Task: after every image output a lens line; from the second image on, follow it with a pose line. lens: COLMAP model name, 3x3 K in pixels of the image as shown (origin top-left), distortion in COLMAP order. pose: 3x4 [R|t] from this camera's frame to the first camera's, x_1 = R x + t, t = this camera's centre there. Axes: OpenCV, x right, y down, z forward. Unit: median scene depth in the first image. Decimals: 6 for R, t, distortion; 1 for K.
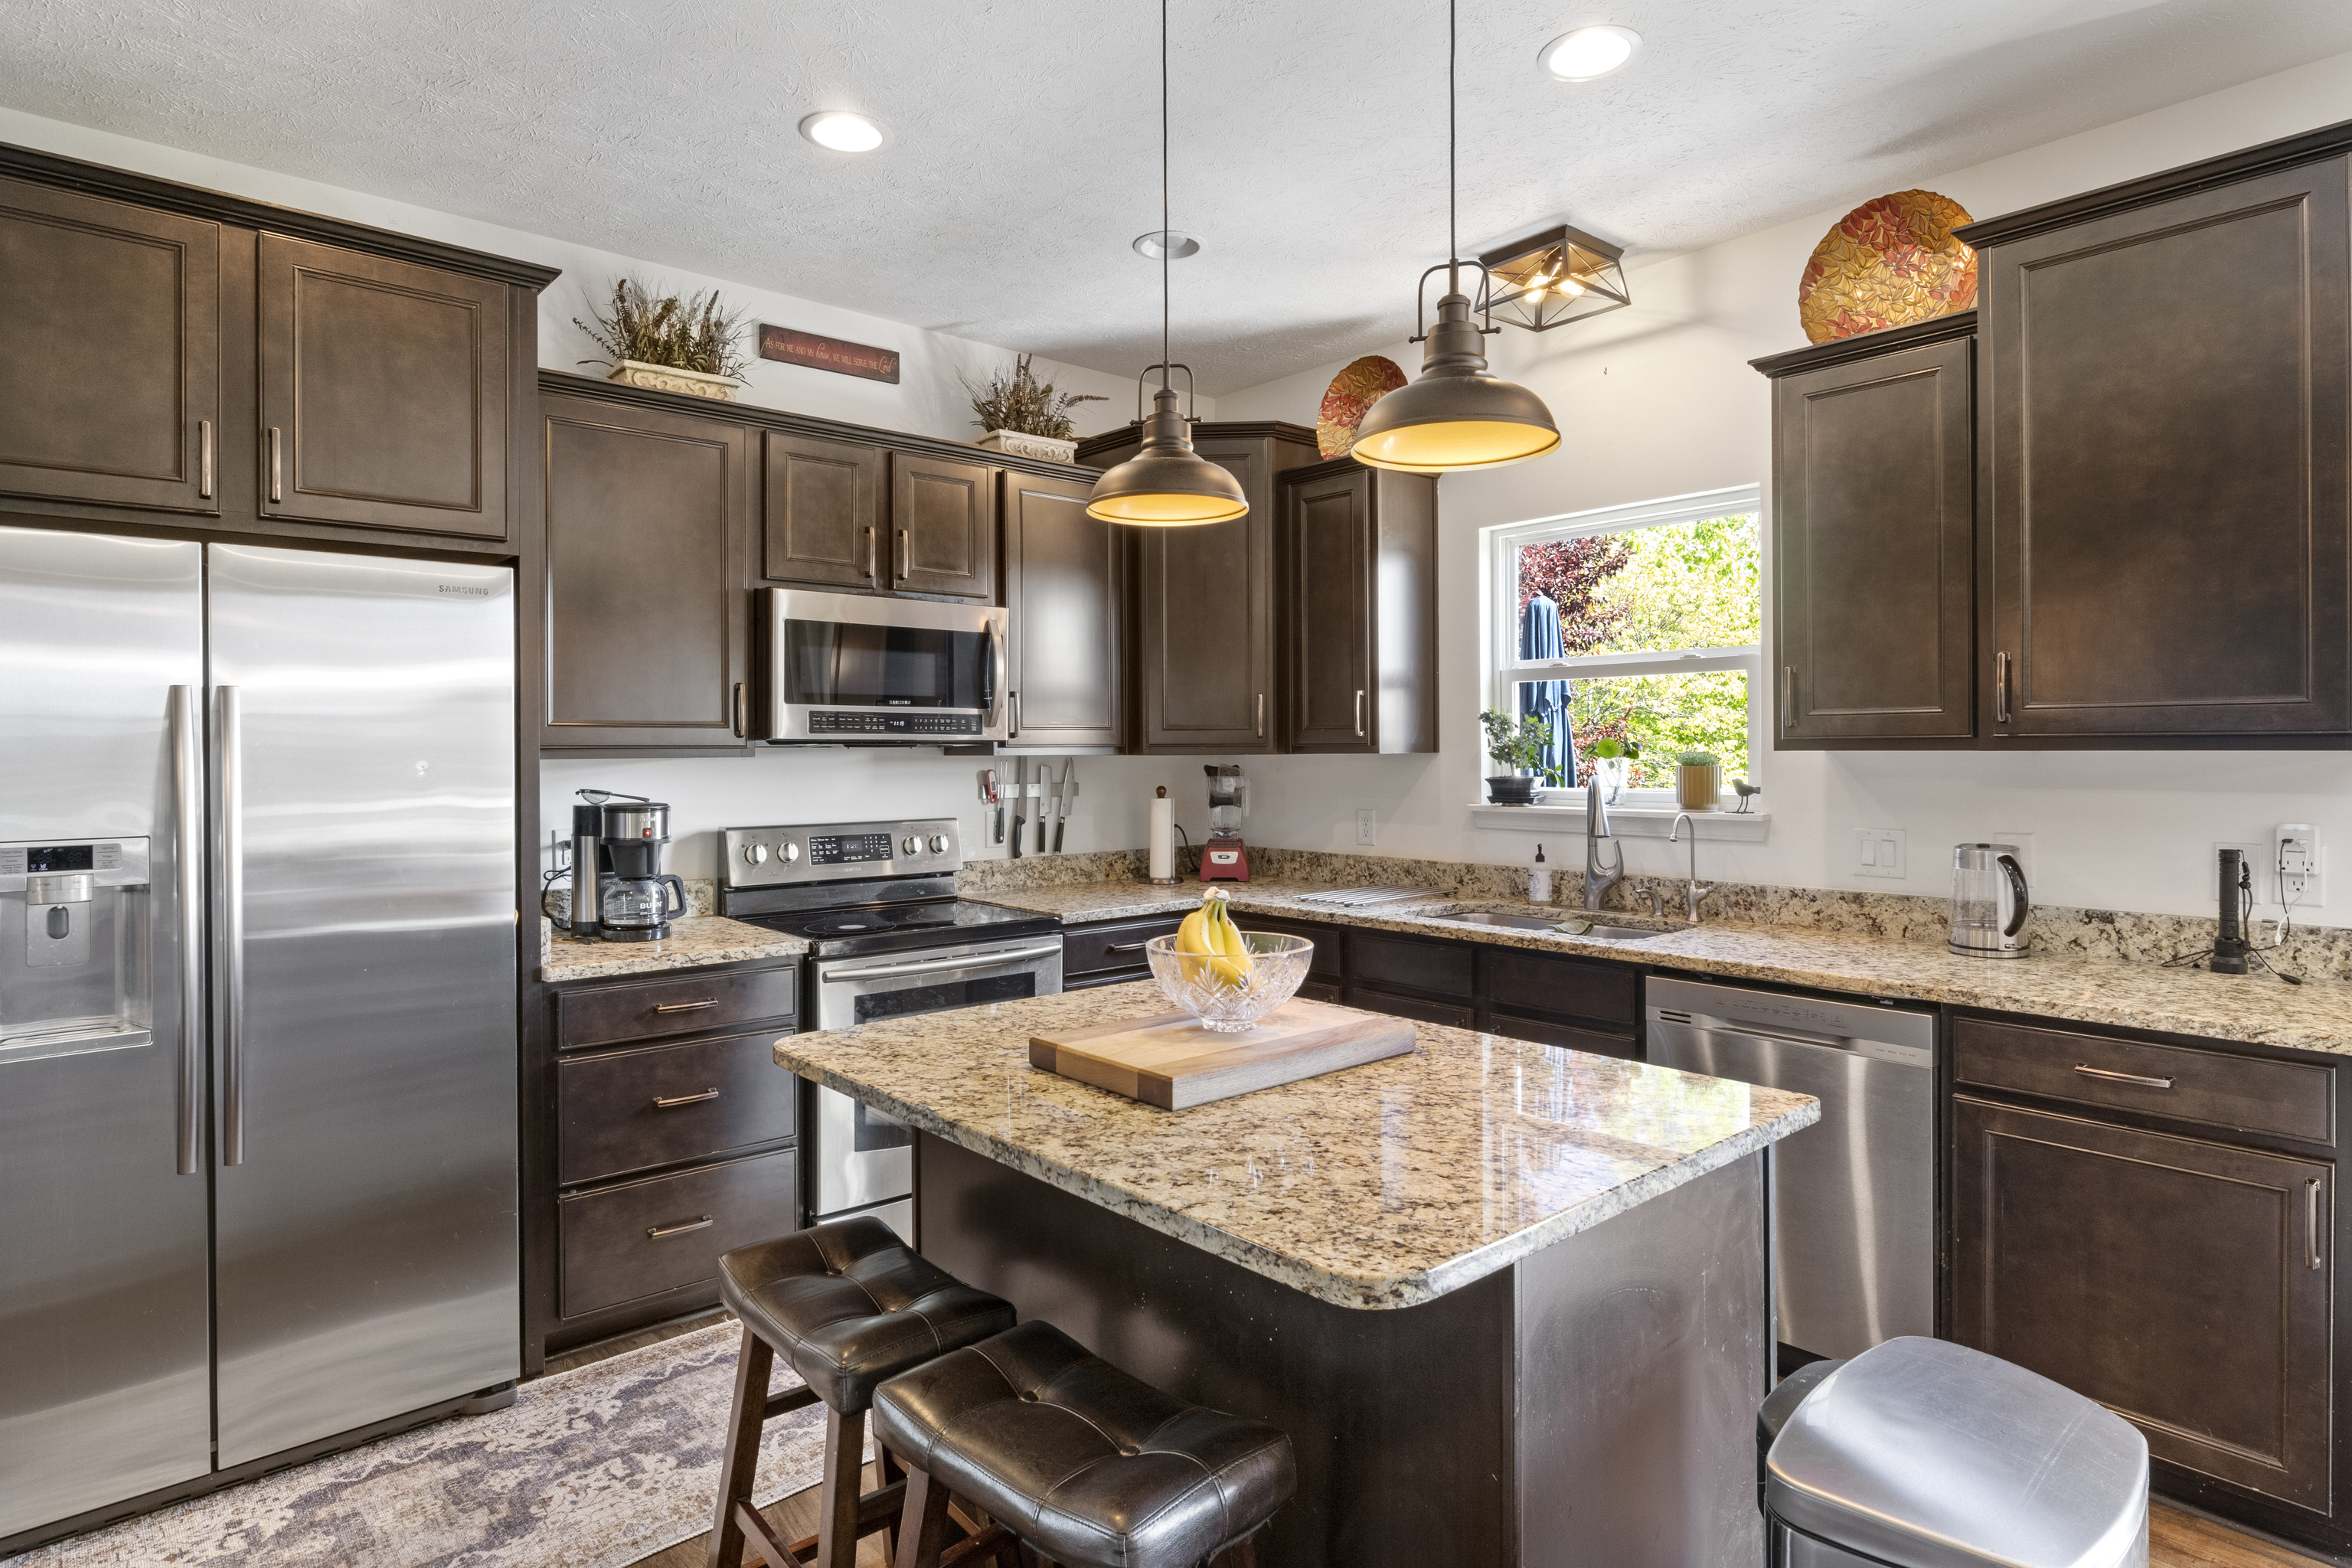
lens RADIAL K [[1276.1, 0, 1176.0], [0, 1276.1, 784.0], [0, 0, 1]] dist [-0.003368, 0.000136]
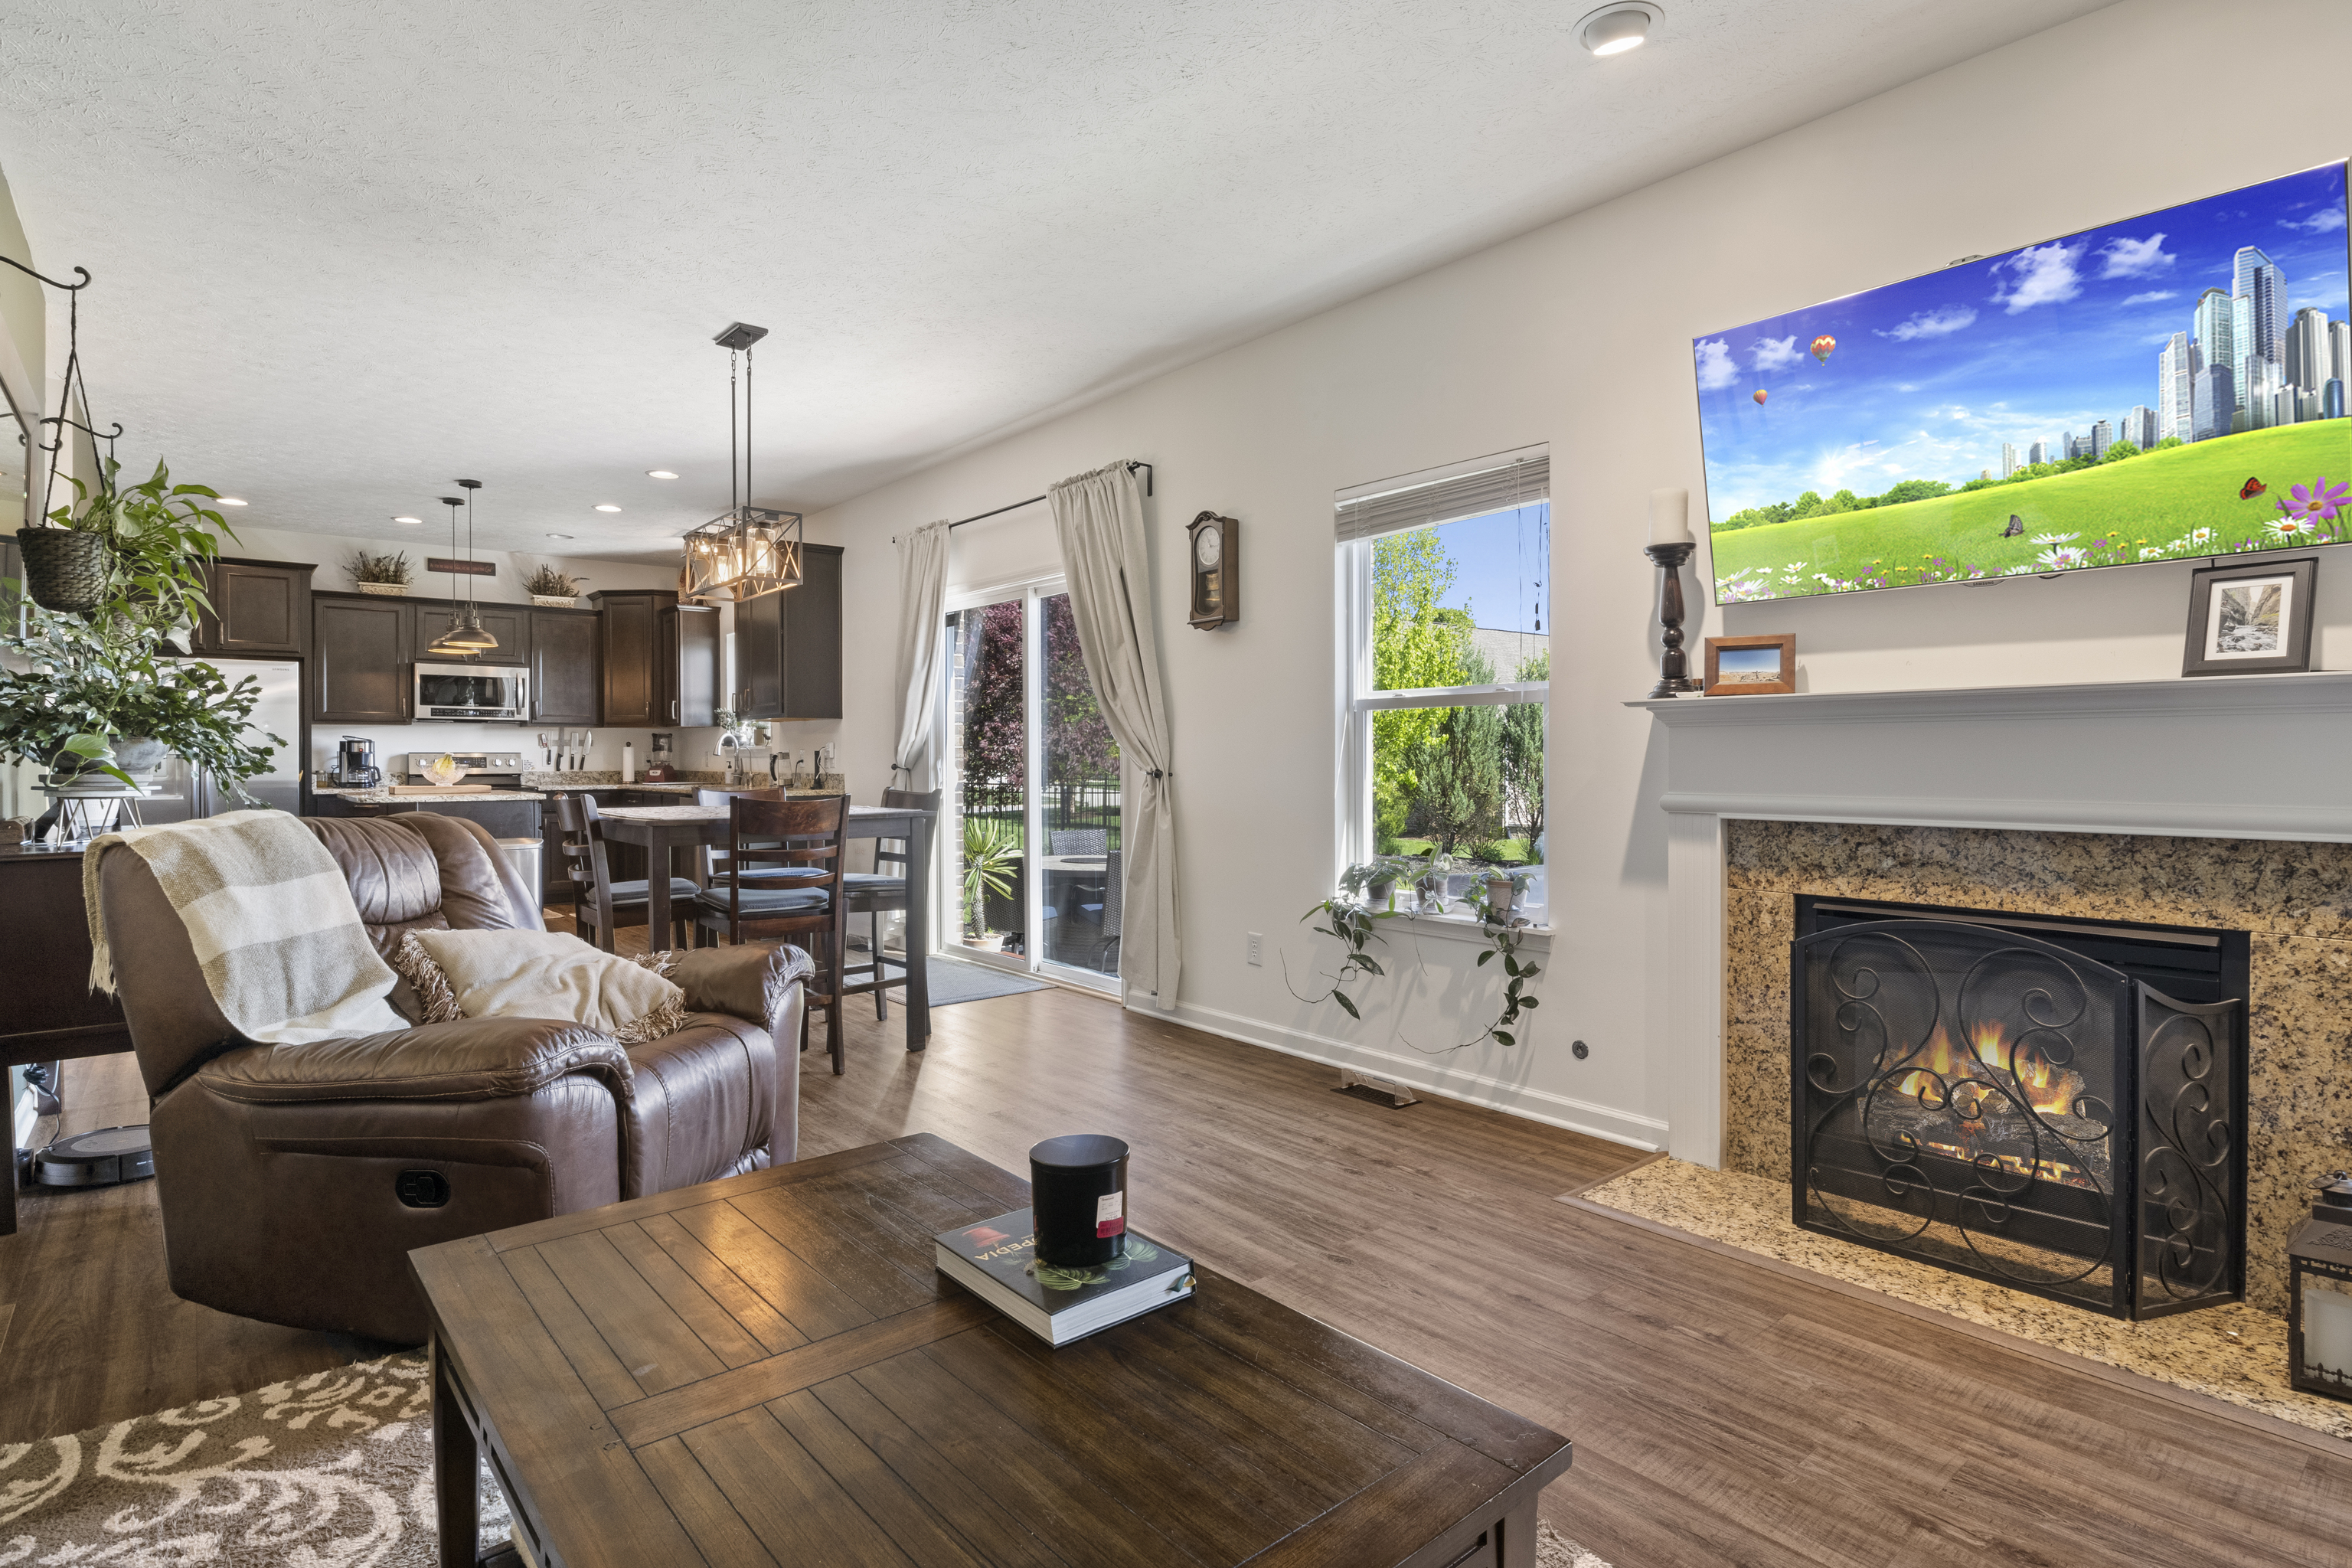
lens RADIAL K [[1187.0, 0, 1173.5], [0, 1187.0, 756.1], [0, 0, 1]] dist [-0.008879, 0.001018]
pose [[0.999719, 0.003373, -0.023476, 1.261378], [-0.003923, 0.999718, -0.023400, 0.091345], [0.023391, 0.023486, 0.999450, -1.373204]]
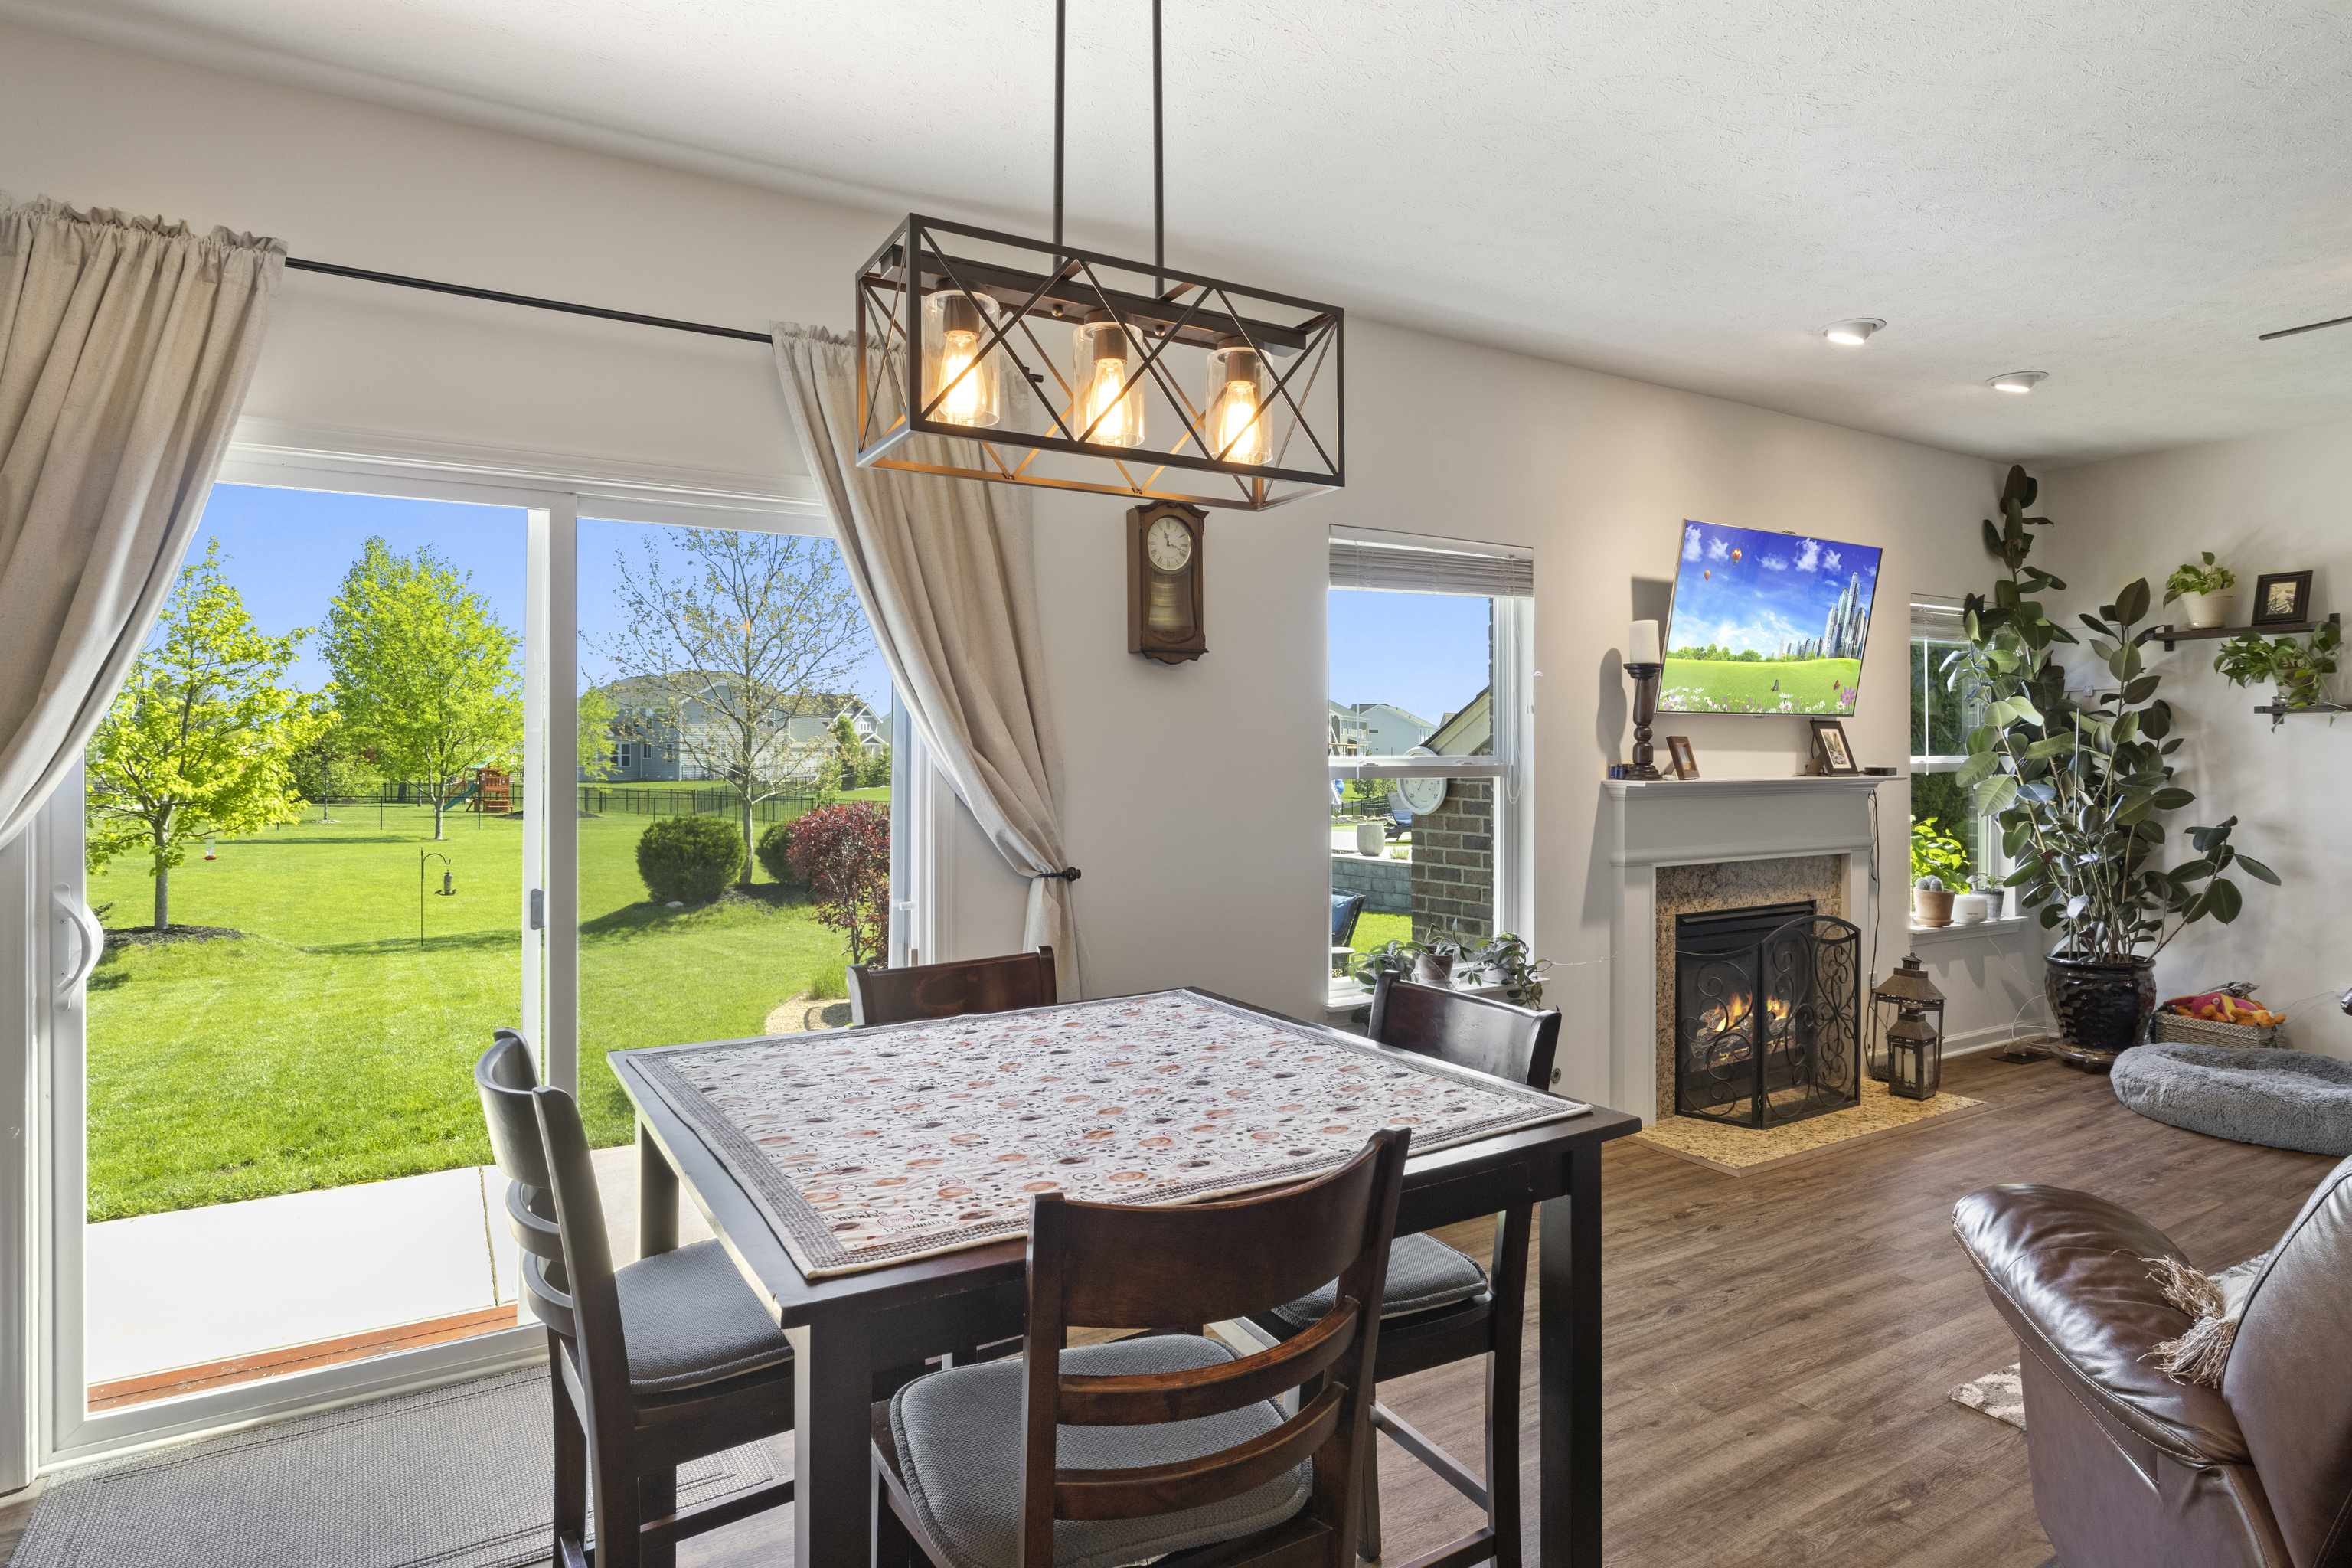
lens RADIAL K [[1294.8, 0, 1180.7], [0, 1294.8, 715.5], [0, 0, 1]] dist [-0.001086, 0.000782]
pose [[0.165217, 0.027829, 0.985865, 0.283022], [0.020602, 0.999286, -0.031661, -0.004261], [-0.986042, 0.025542, 0.164525, -0.248289]]
